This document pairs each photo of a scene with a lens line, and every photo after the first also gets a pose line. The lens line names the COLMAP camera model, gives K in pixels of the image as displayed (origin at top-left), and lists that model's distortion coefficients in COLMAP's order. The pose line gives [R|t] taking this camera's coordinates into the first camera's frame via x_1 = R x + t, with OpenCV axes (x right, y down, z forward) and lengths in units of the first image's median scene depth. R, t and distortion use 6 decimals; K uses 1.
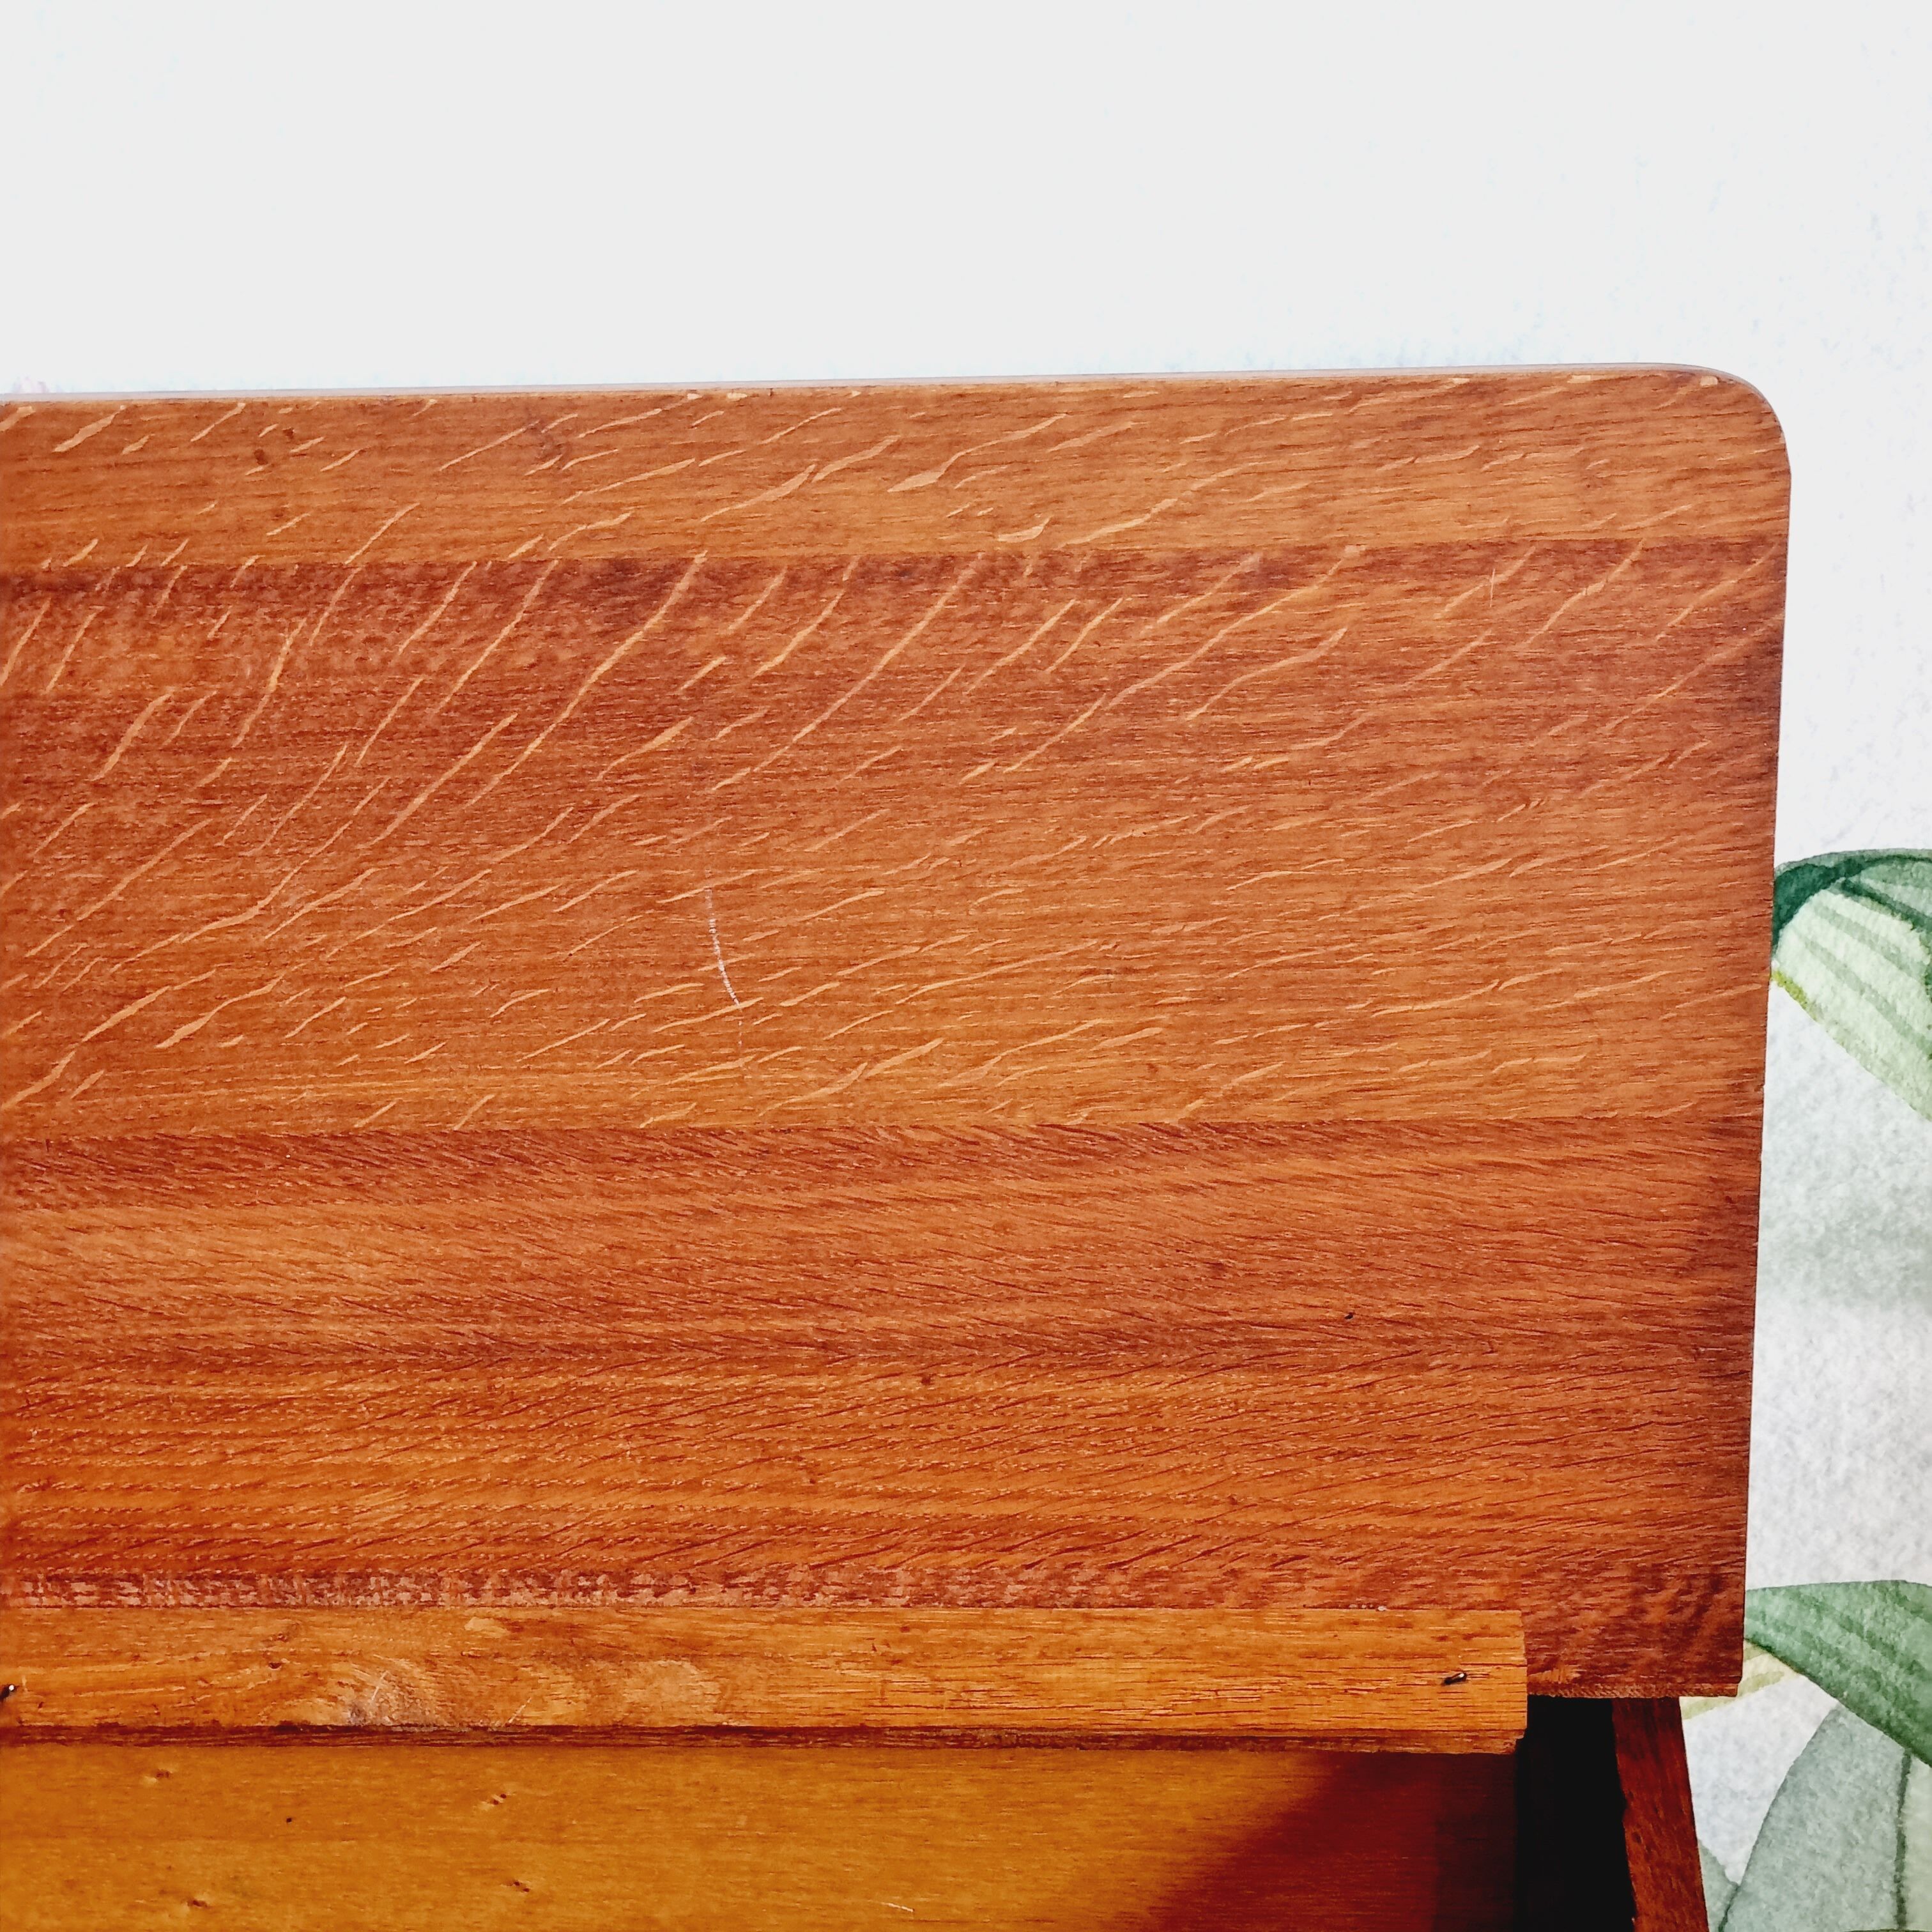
lens RADIAL K [[3923.8, 0, 1038.8], [0, 3923.8, 996.0], [0, 0, 1]] dist [0.077115, 0.000000]
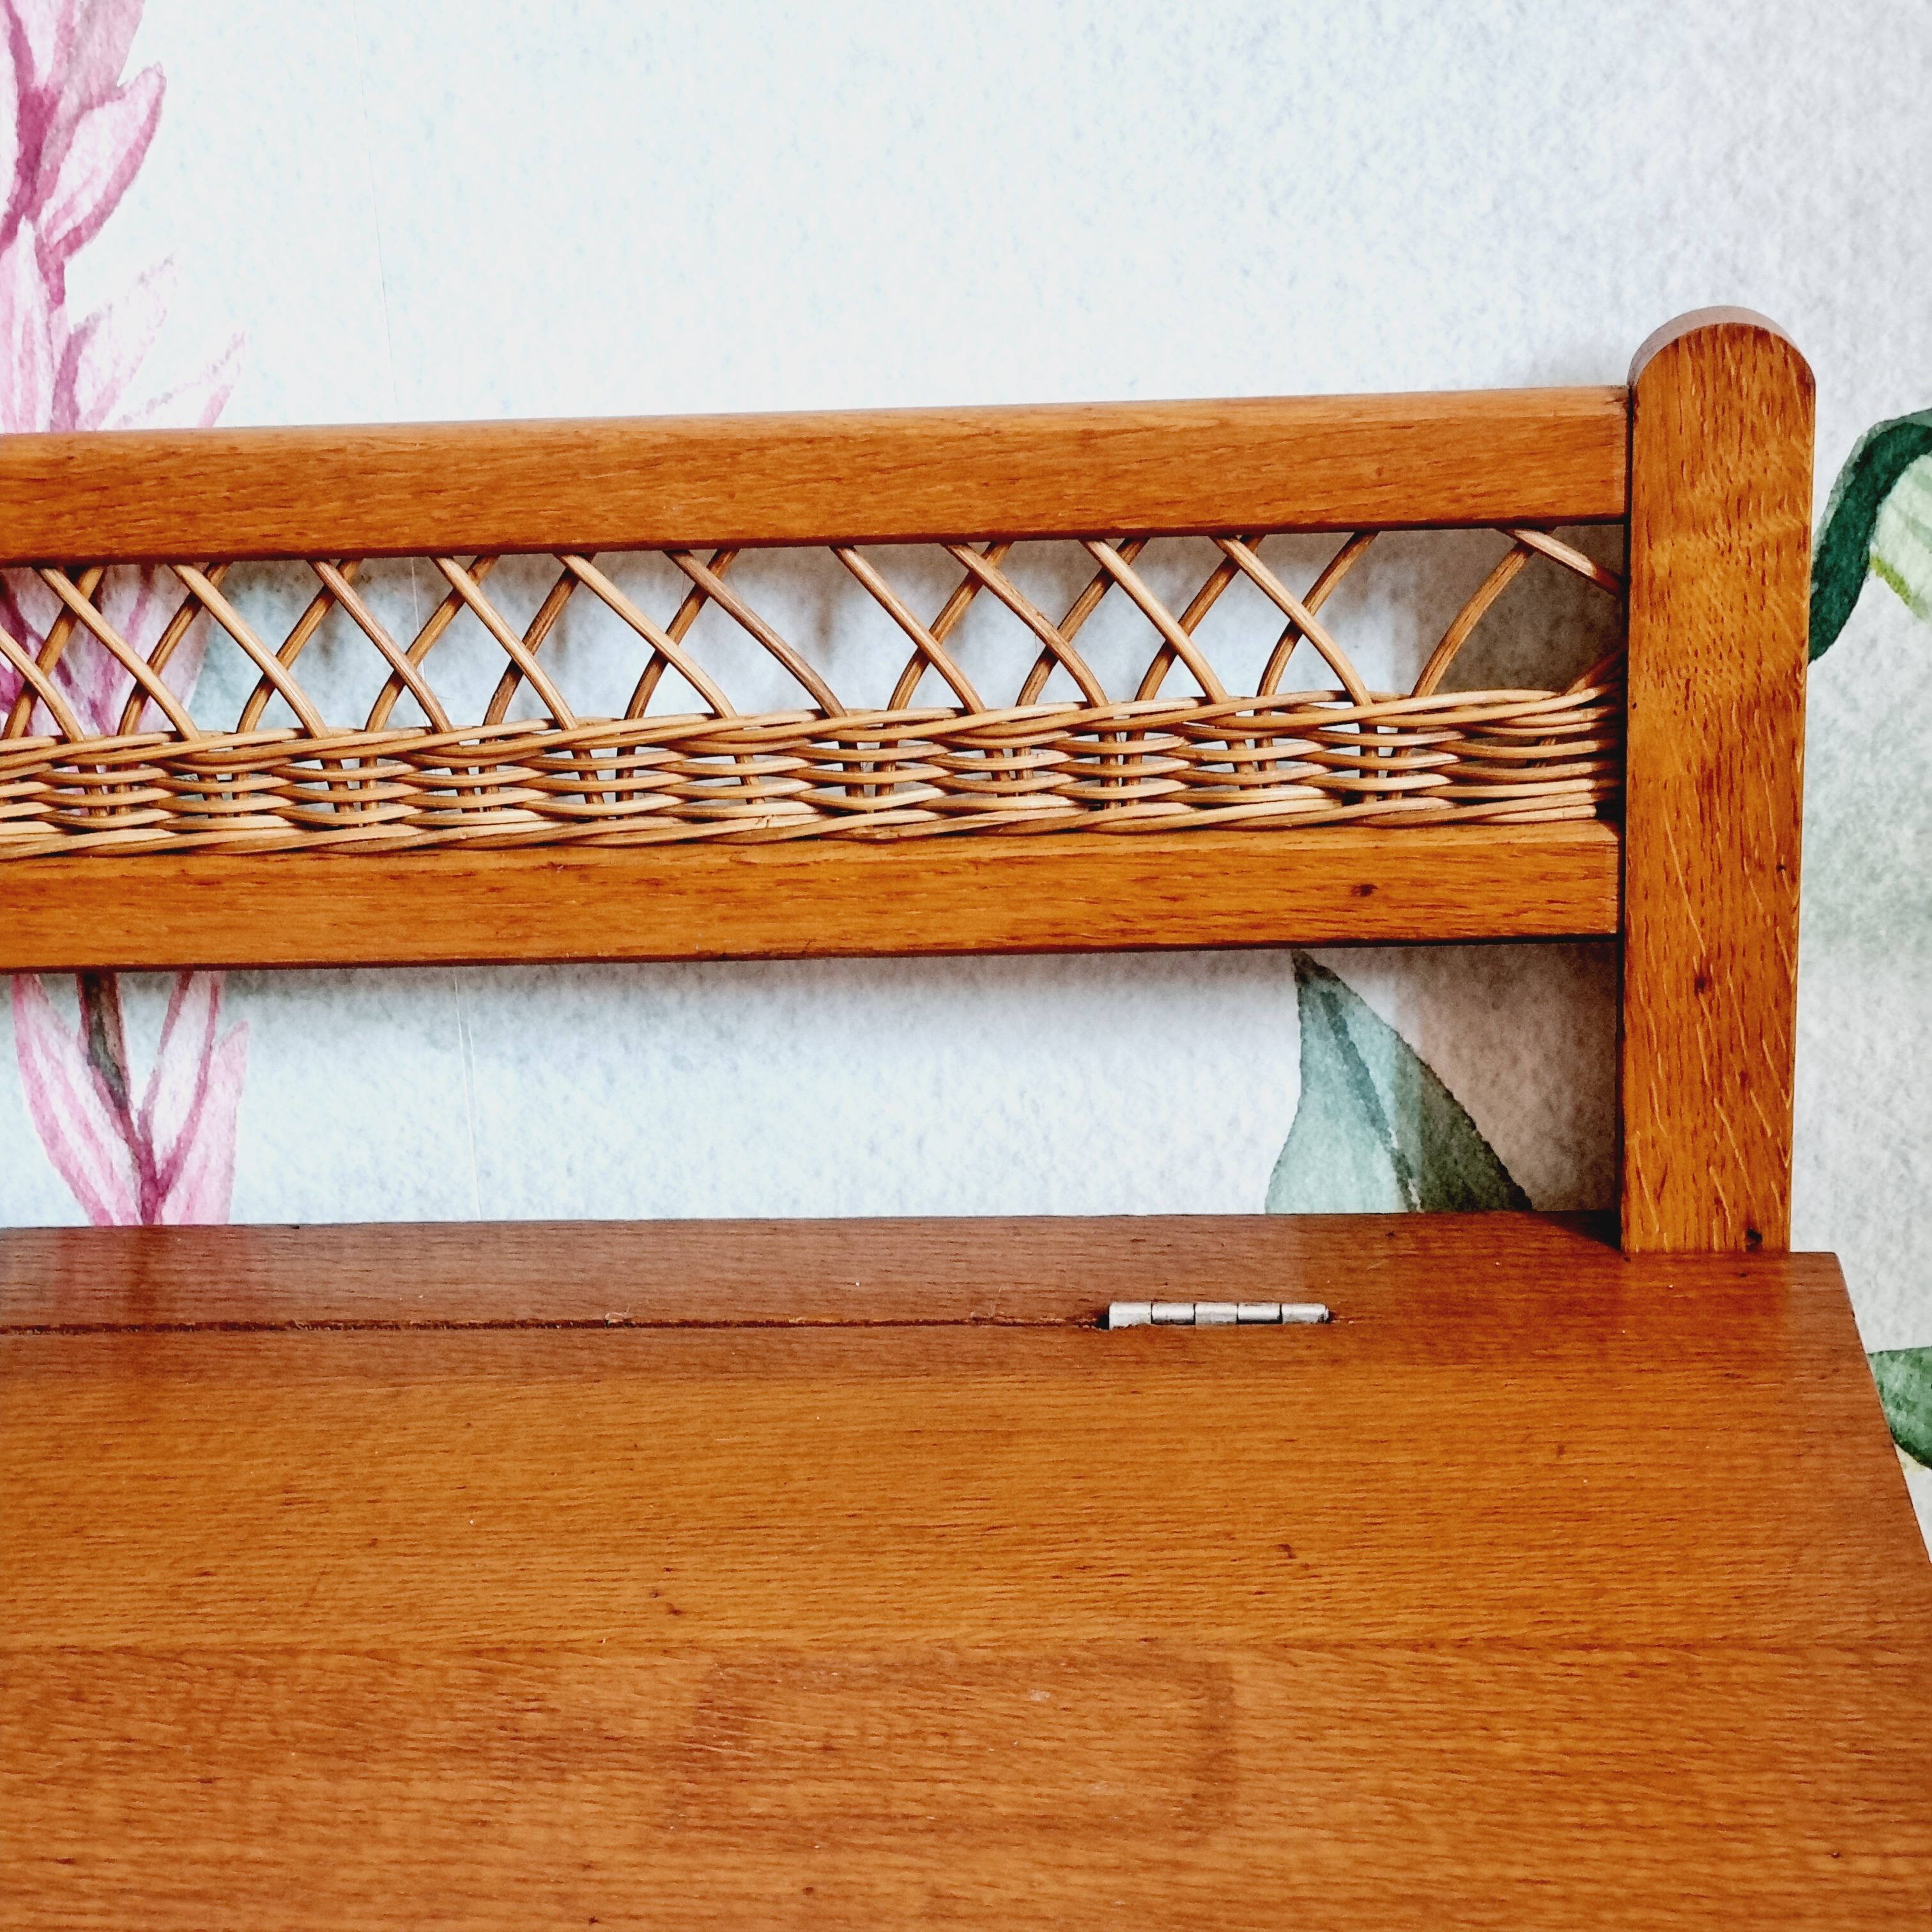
lens RADIAL K [[3923.8, 0, 939.1], [0, 3923.8, 1047.8], [0, 0, 1]] dist [0.077115, 0.000000]
pose [[0.999119, 0.007717, -0.041258, 0.006559], [-0.016323, 0.977015, -0.212544, 0.310226], [0.038670, 0.213030, 0.976280, 0.109862]]
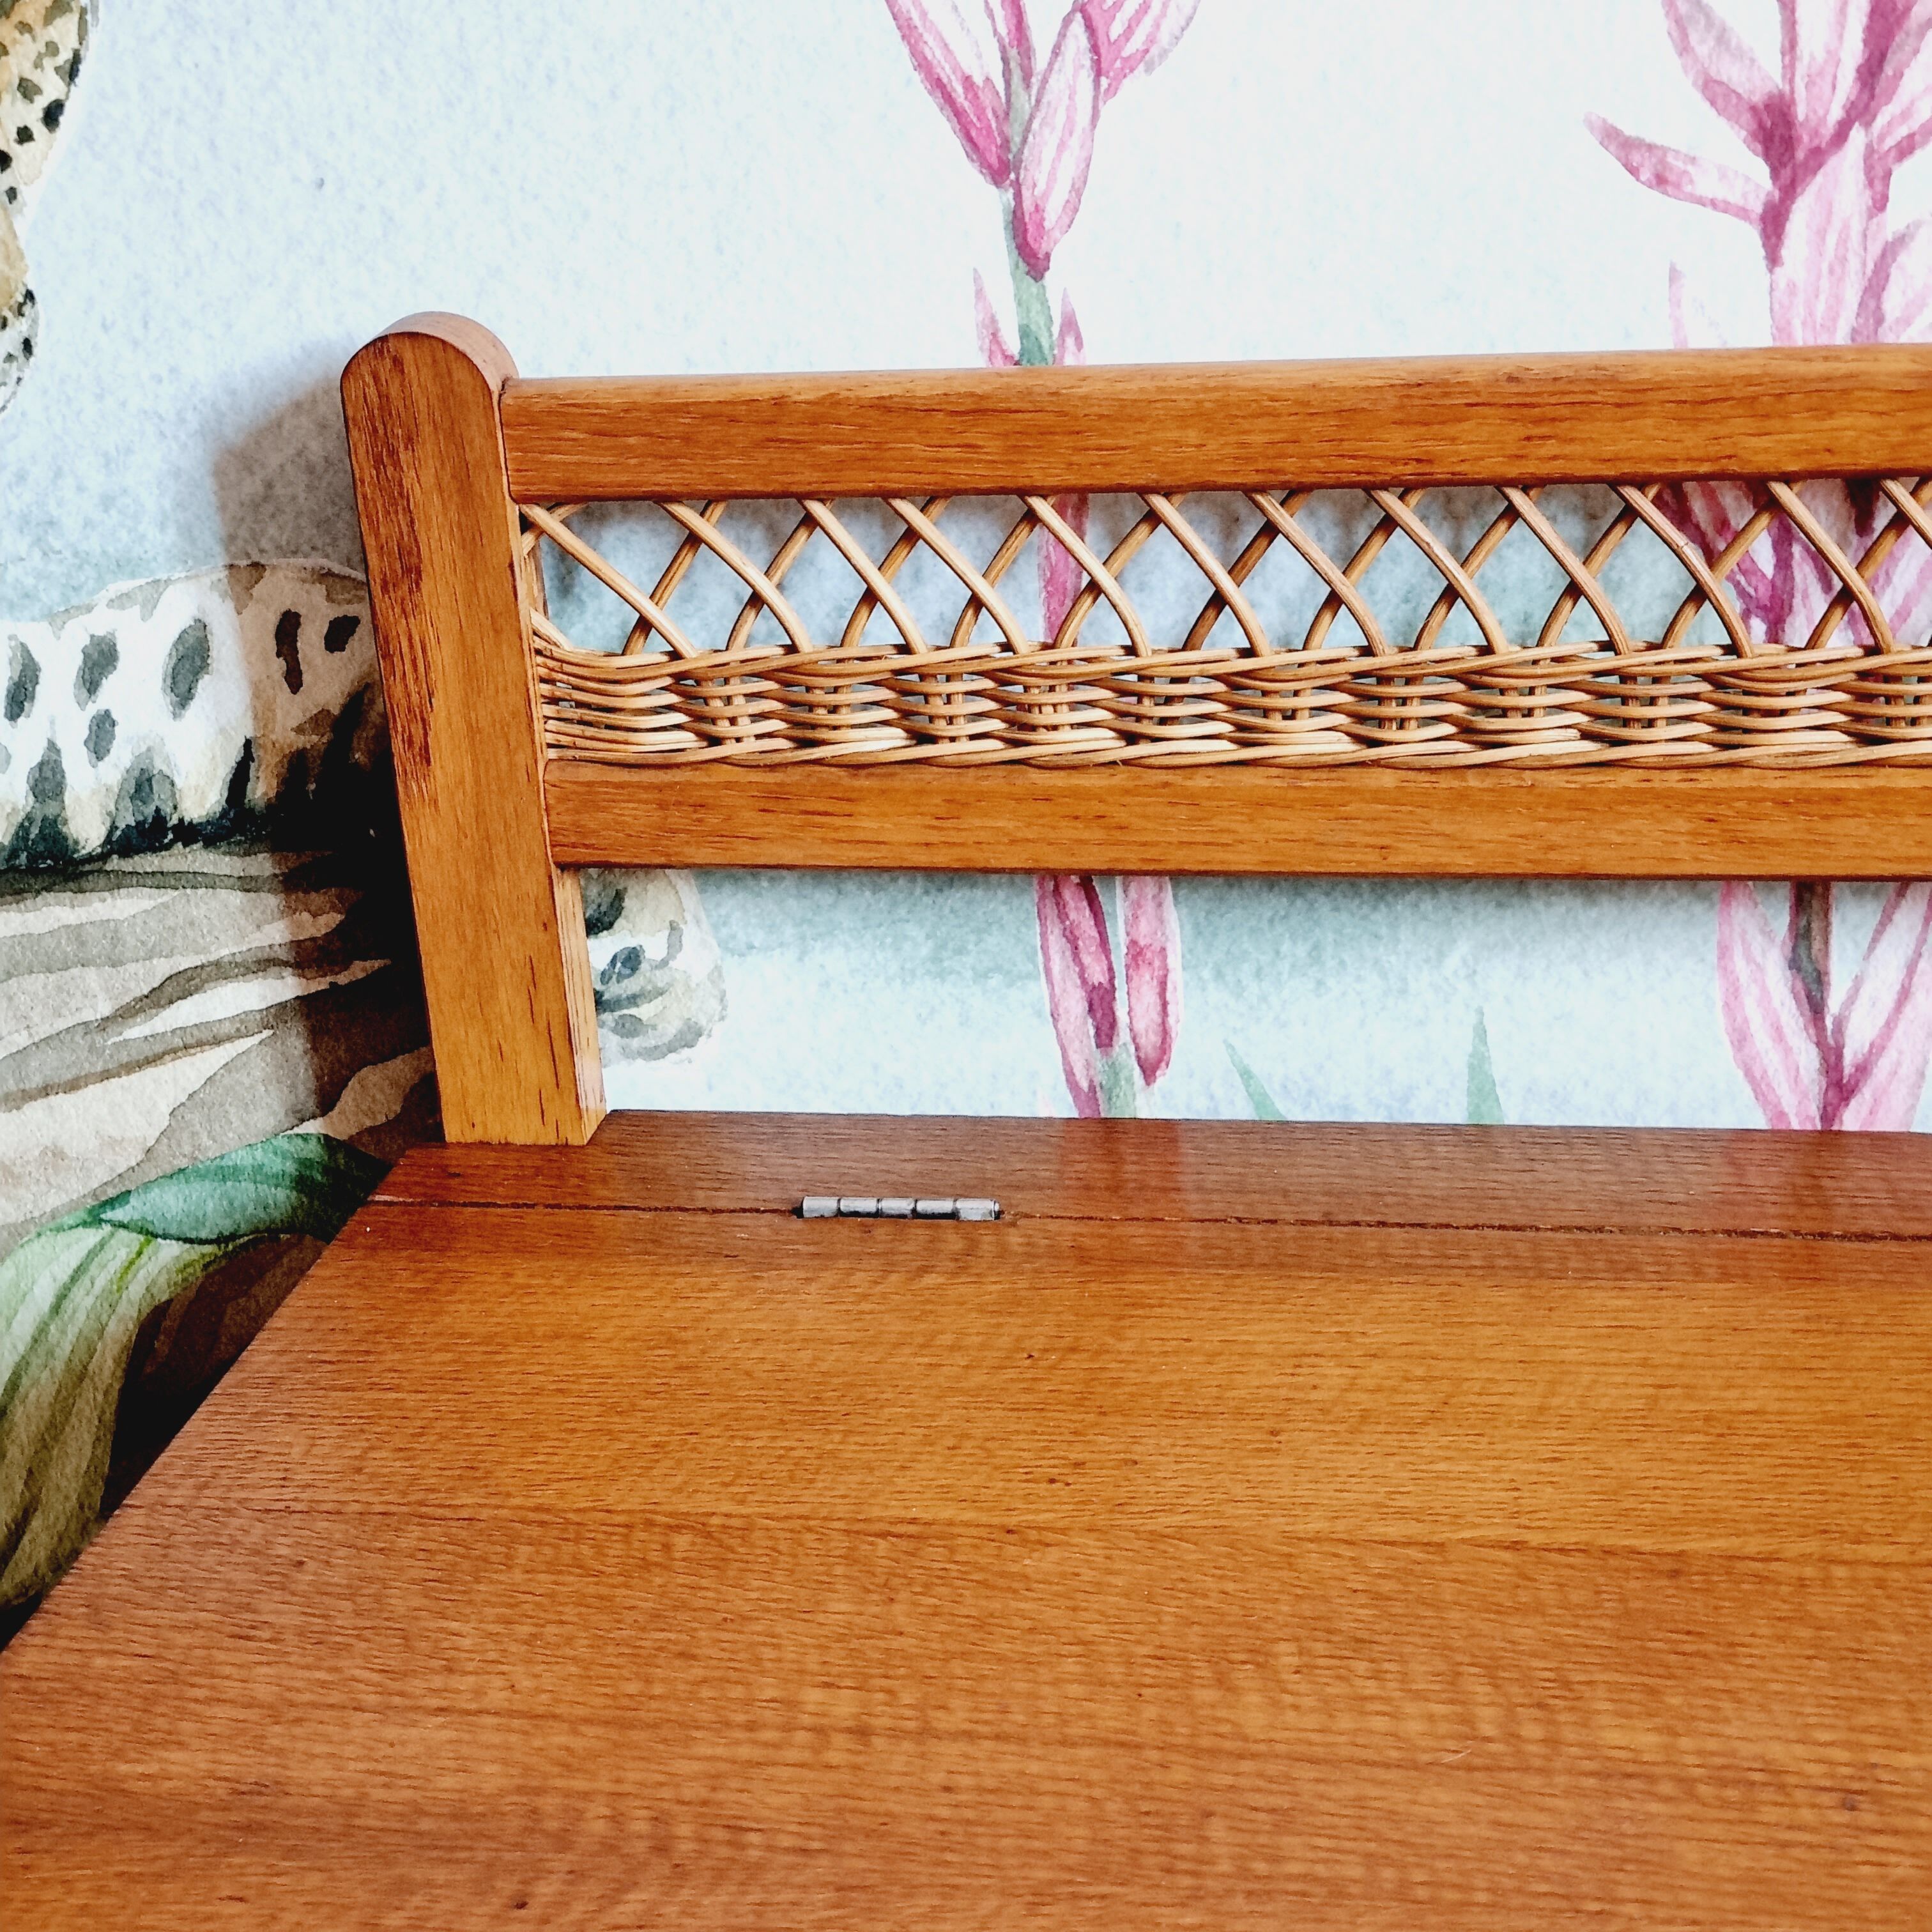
lens RADIAL K [[3923.8, 0, 963.9], [0, 3923.8, 1051.1], [0, 0, 1]] dist [0.077115, 0.000000]
pose [[0.988169, 0.036491, -0.148962, -0.314093], [-0.061562, 0.983976, -0.167339, 0.307283], [0.140469, 0.174529, 0.974581, 0.071743]]
